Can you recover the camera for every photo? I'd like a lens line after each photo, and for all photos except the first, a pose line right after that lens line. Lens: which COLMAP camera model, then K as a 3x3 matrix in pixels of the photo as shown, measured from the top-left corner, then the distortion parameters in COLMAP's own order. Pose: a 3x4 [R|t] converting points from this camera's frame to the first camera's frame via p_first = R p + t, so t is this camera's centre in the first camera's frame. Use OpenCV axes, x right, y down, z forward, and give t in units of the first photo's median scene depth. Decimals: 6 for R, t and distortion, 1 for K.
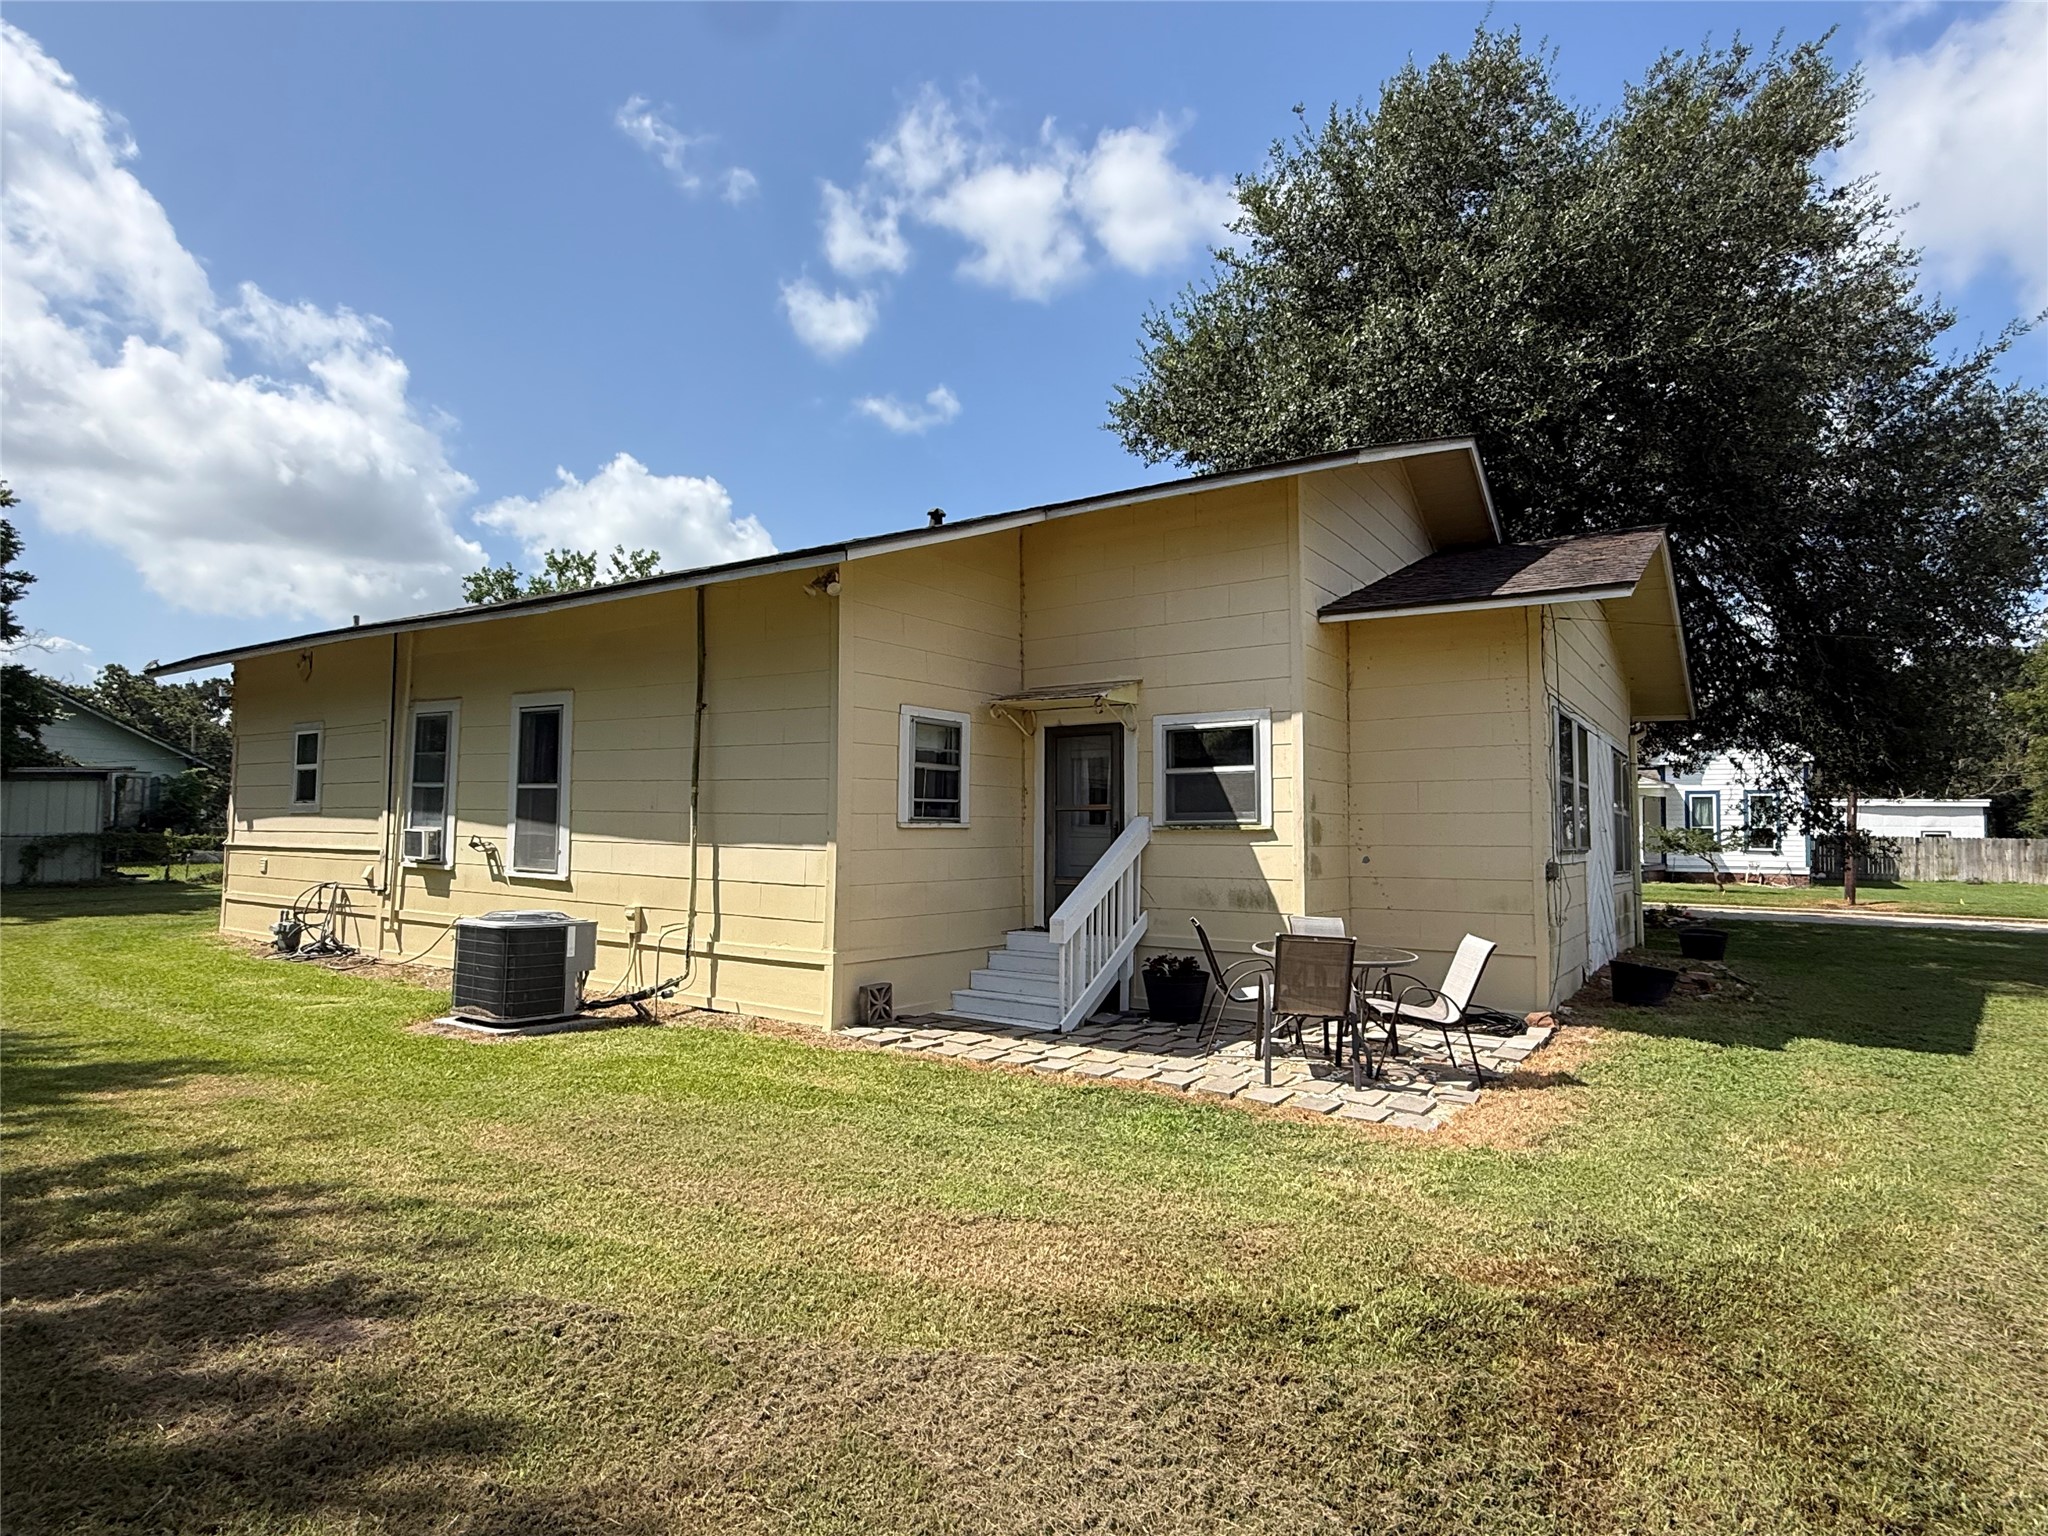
lens RADIAL K [[1076.7, 0, 1026.8], [0, 1076.7, 768.4], [0, 0, 1]] dist [-0.000138, 0.001399]
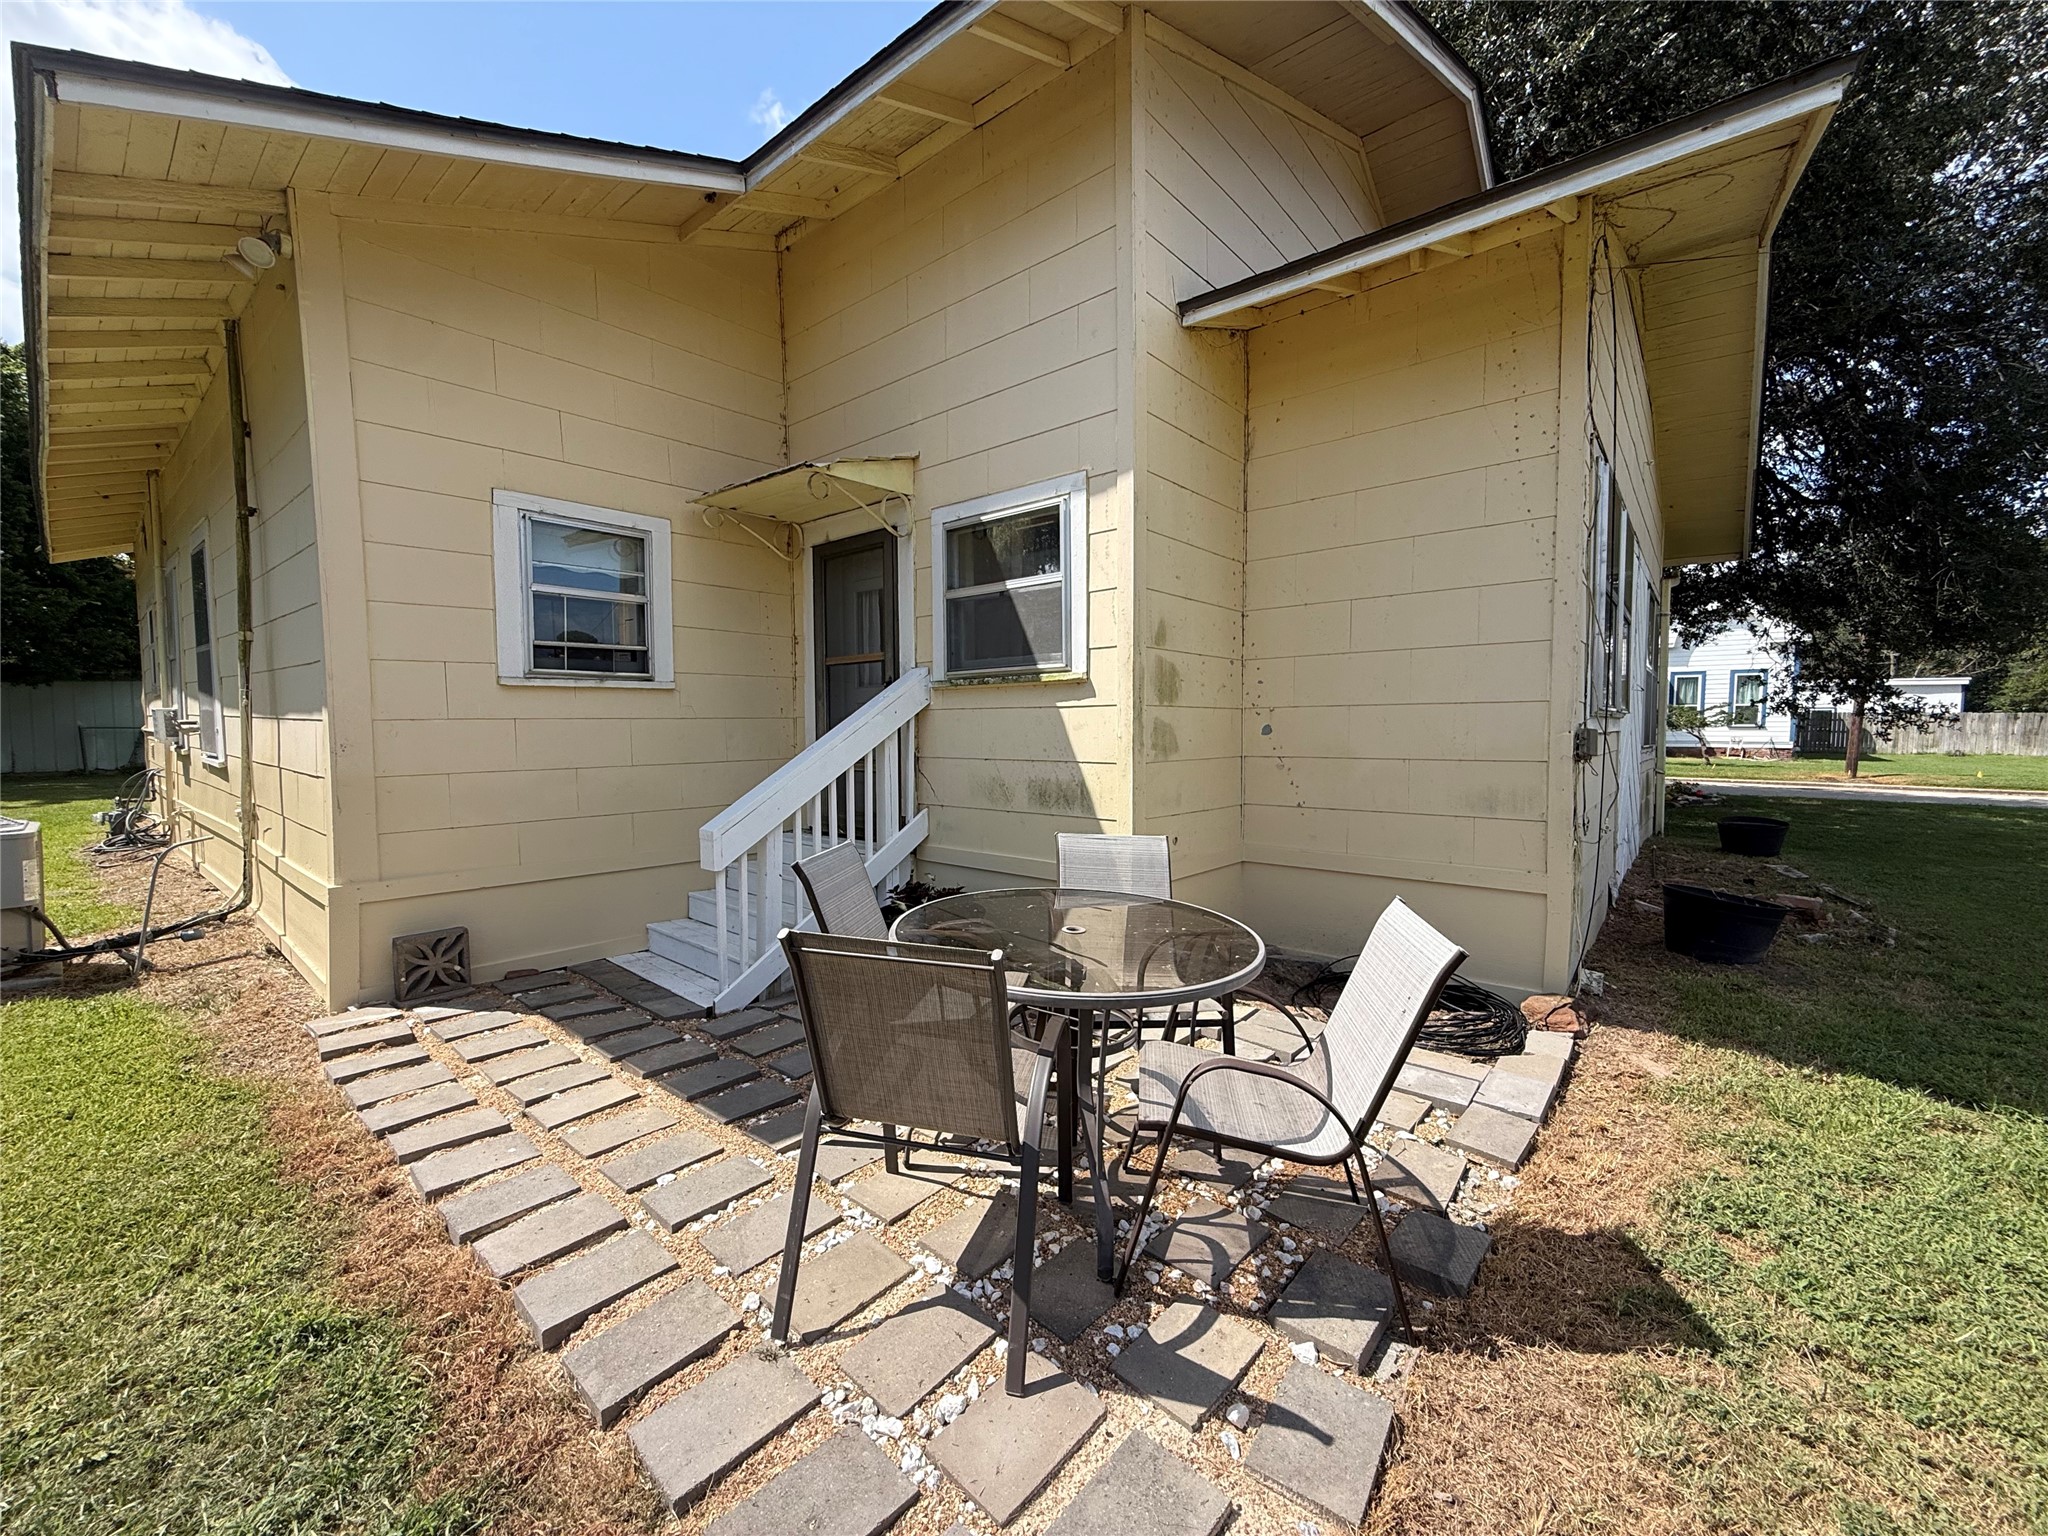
lens RADIAL K [[818.2, 0, 1021.2], [0, 818.2, 765.8], [0, 0, 1]] dist [-0.000626, 0.000059]
pose [[0.994383, -0.005487, -0.105695, 0.228473], [0.017397, 0.993544, 0.112101, 0.050847], [0.104397, -0.113311, 0.988060, 0.519051]]
